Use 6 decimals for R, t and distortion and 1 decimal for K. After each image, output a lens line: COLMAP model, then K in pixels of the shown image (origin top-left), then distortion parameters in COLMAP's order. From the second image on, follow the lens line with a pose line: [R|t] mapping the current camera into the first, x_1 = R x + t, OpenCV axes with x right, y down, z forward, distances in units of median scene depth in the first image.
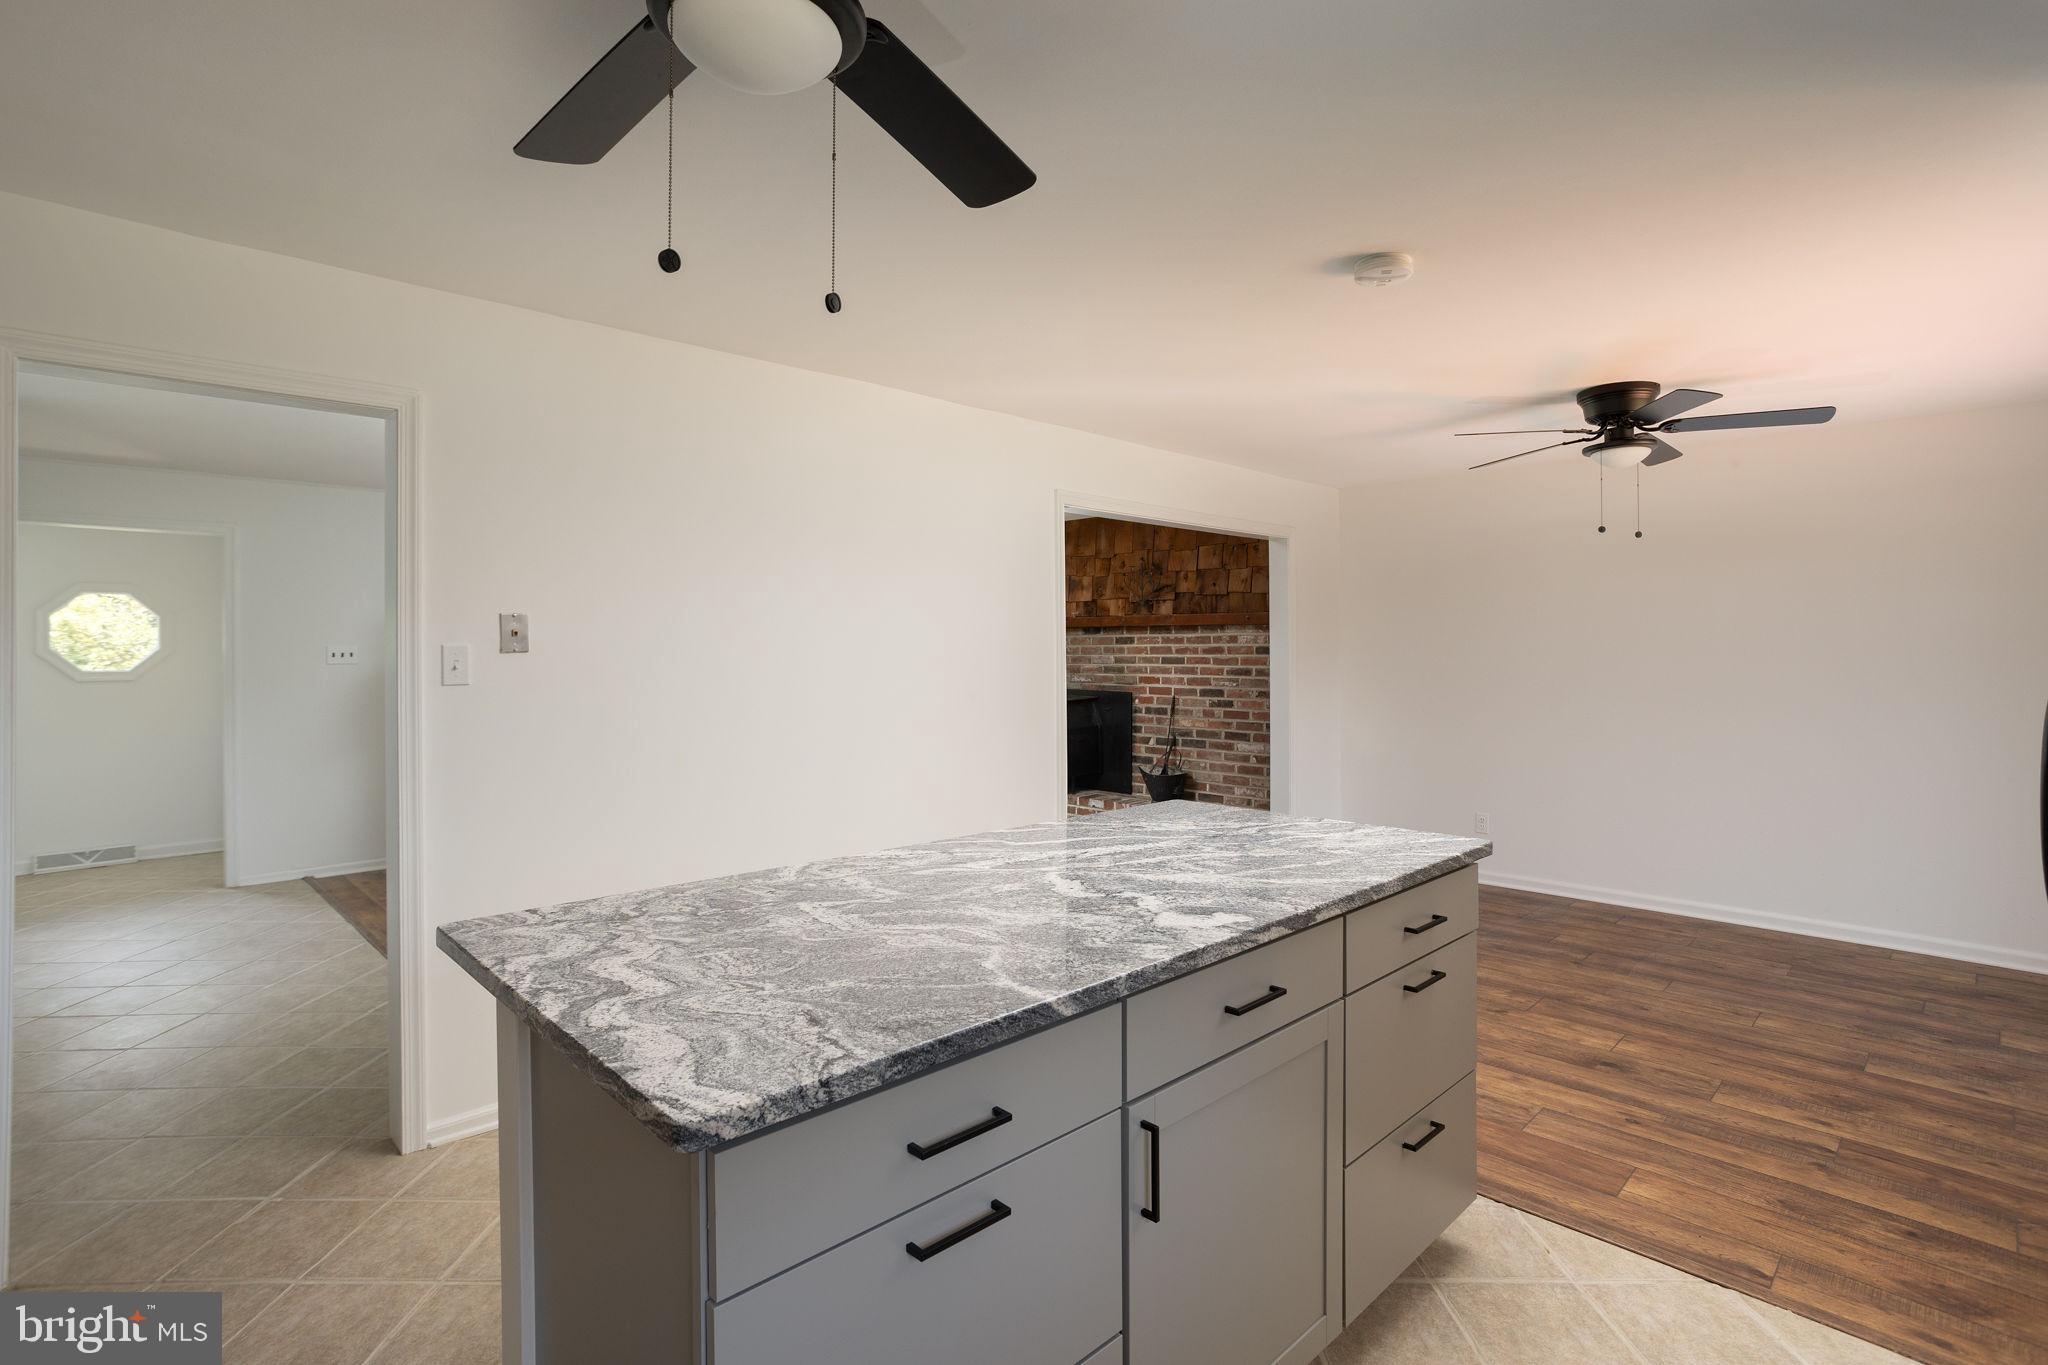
lens RADIAL K [[992.7, 0, 1032.2], [0, 992.7, 695.8], [0, 0, 1]] dist [-0.030507, 0.015606]
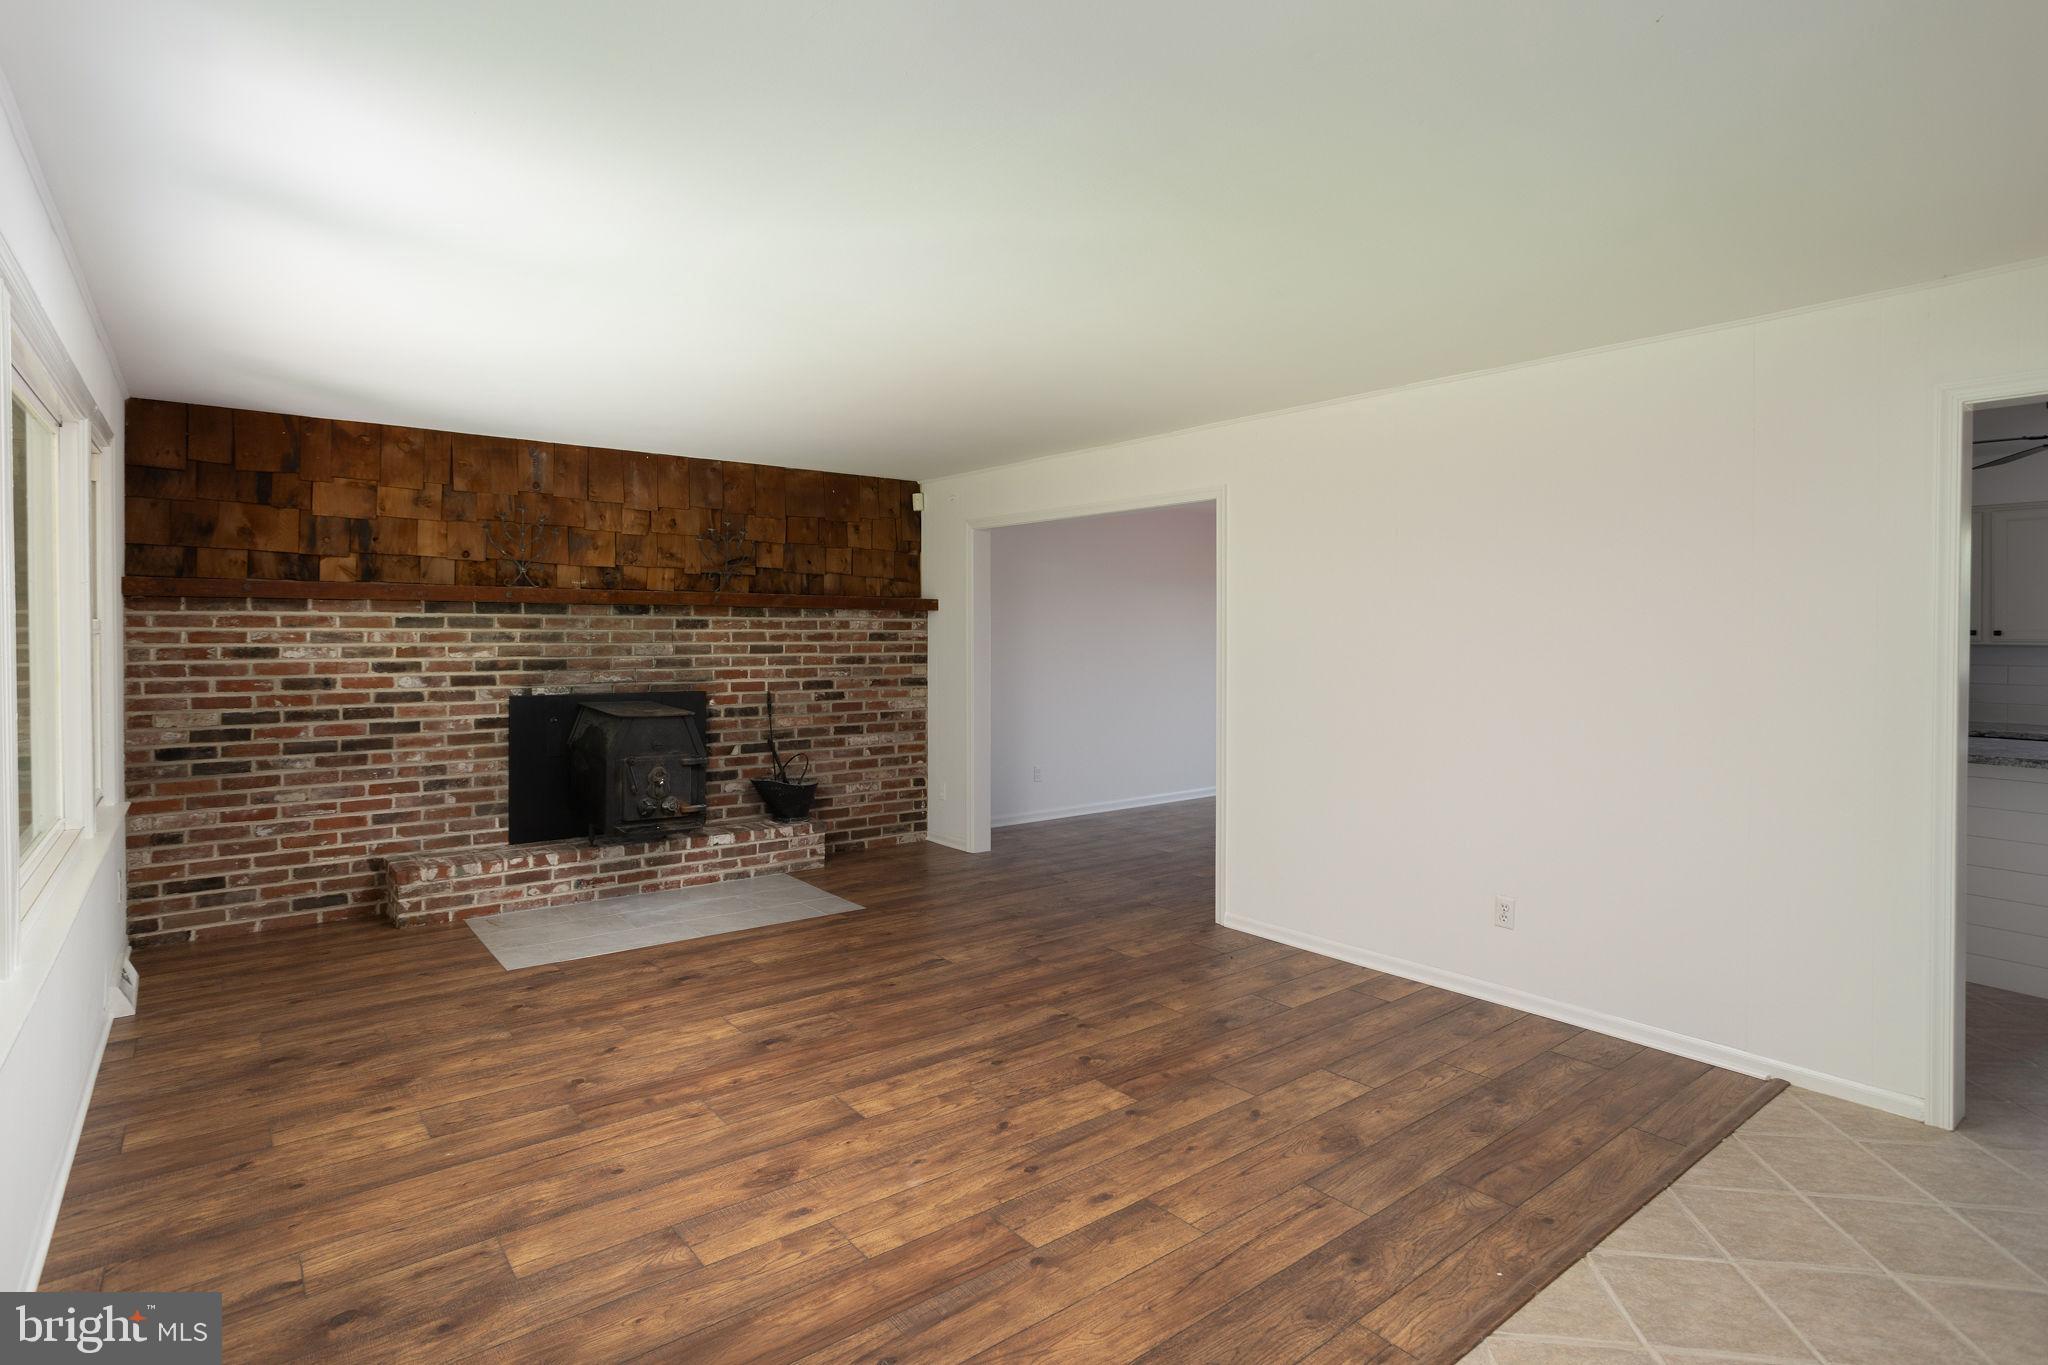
lens RADIAL K [[1017.6, 0, 1027.2], [0, 1017.6, 648.5], [0, 0, 1]] dist [-0.039378, 0.027882]
pose [[0.130324, -0.010095, 0.991420, -0.674307], [0.046842, 0.998894, 0.004013, -0.029260], [-0.990364, 0.045917, 0.130652, 0.674775]]
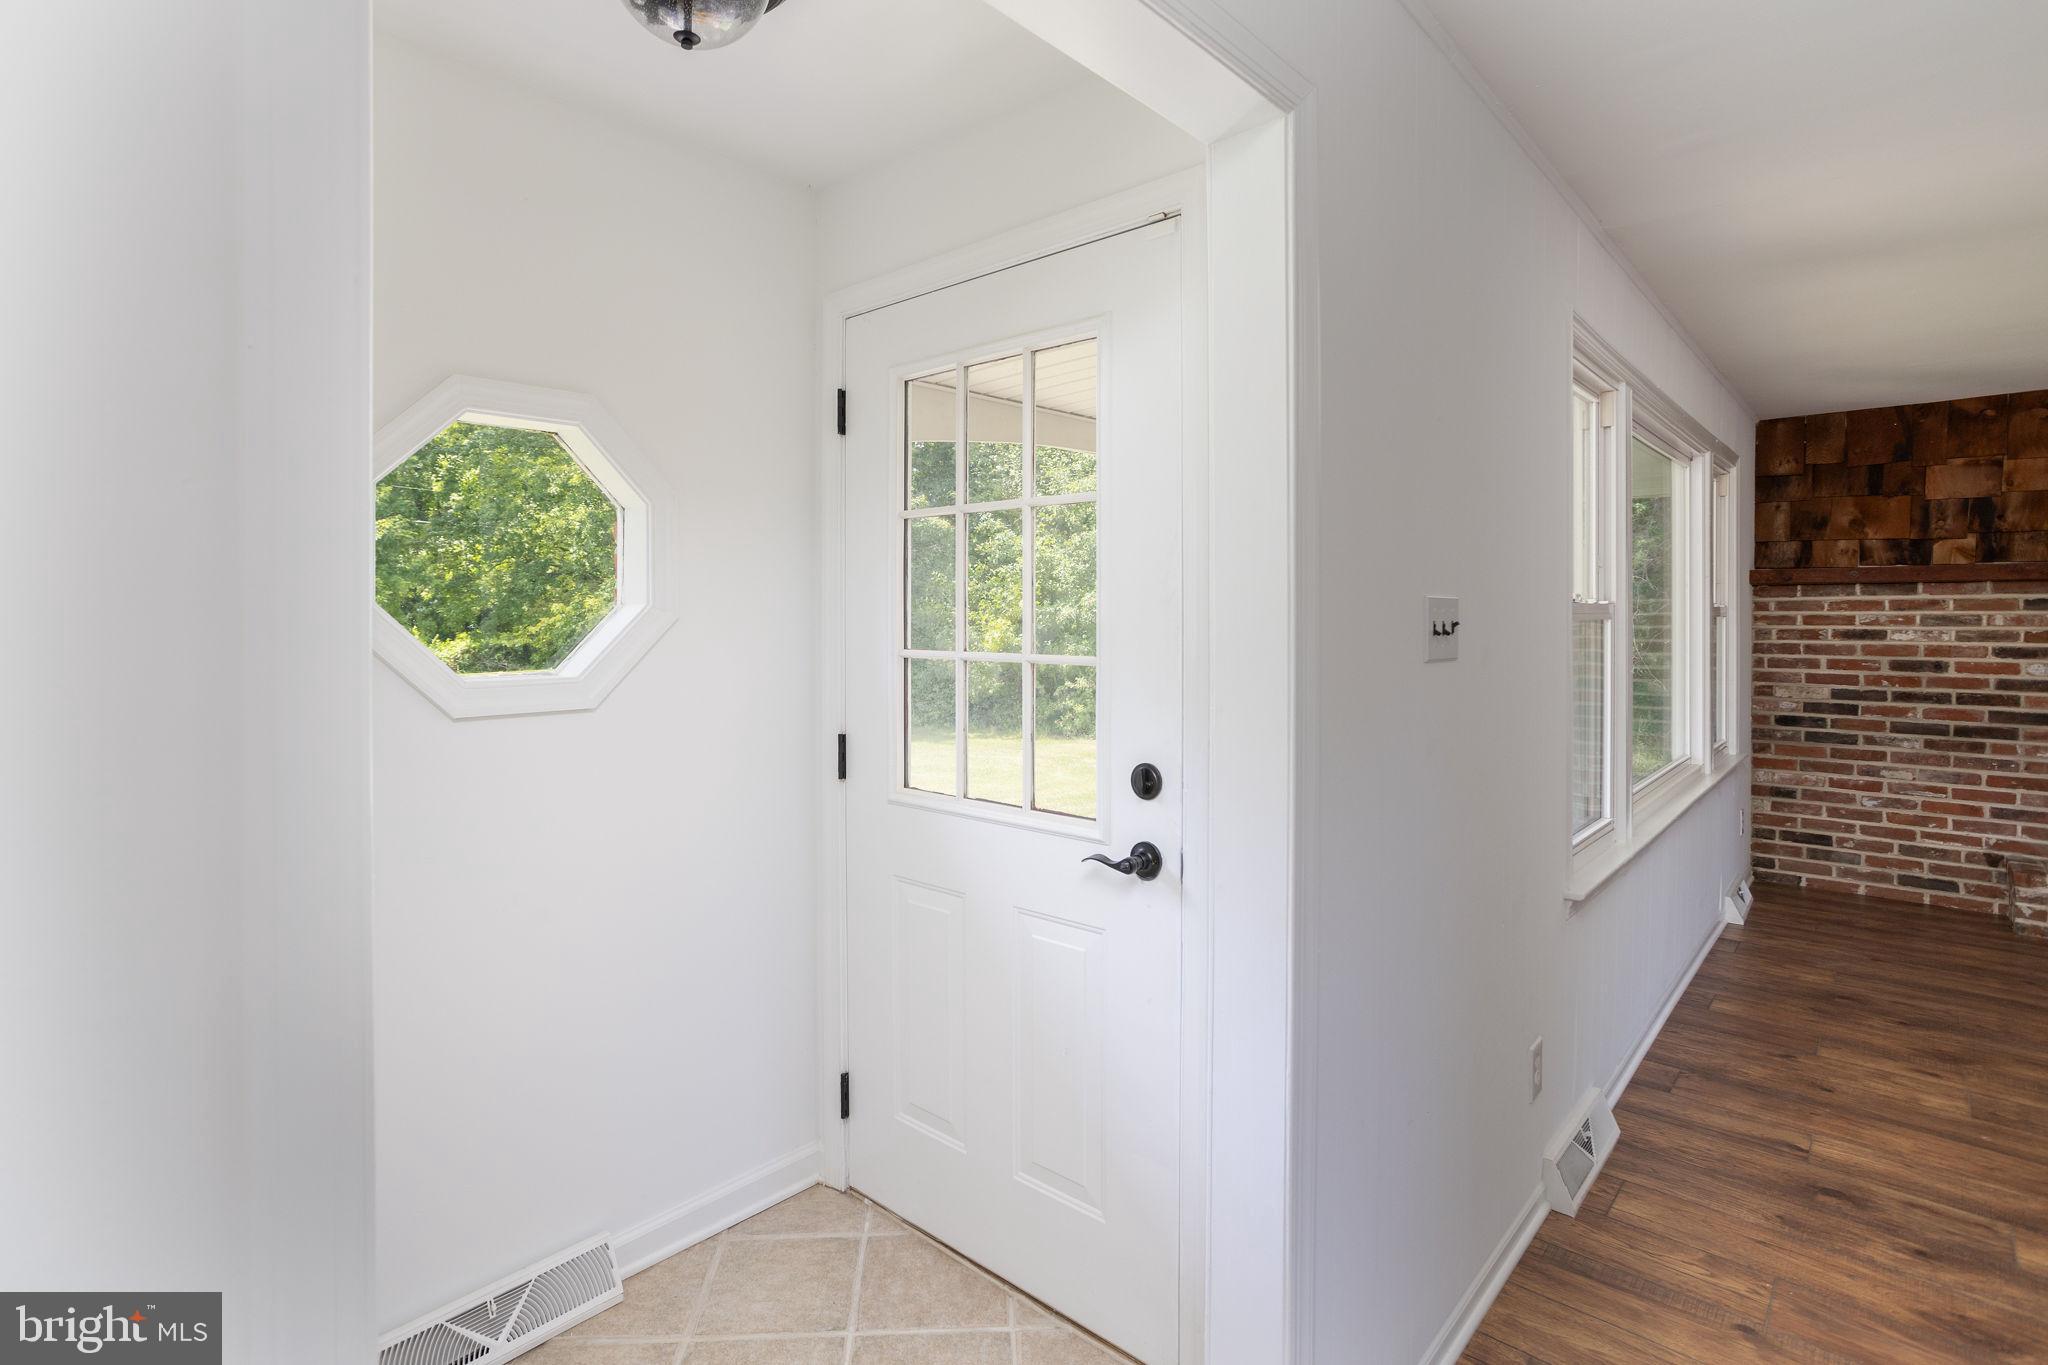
lens RADIAL K [[992.7, 0, 1017.8], [0, 992.7, 624.7], [0, 0, 1]] dist [-0.030507, 0.015606]
pose [[0.999816, 0.004984, 0.018550, -0.696773], [-0.004124, 0.998928, -0.046104, -0.020443], [-0.018760, 0.046019, 0.998764, 0.585396]]
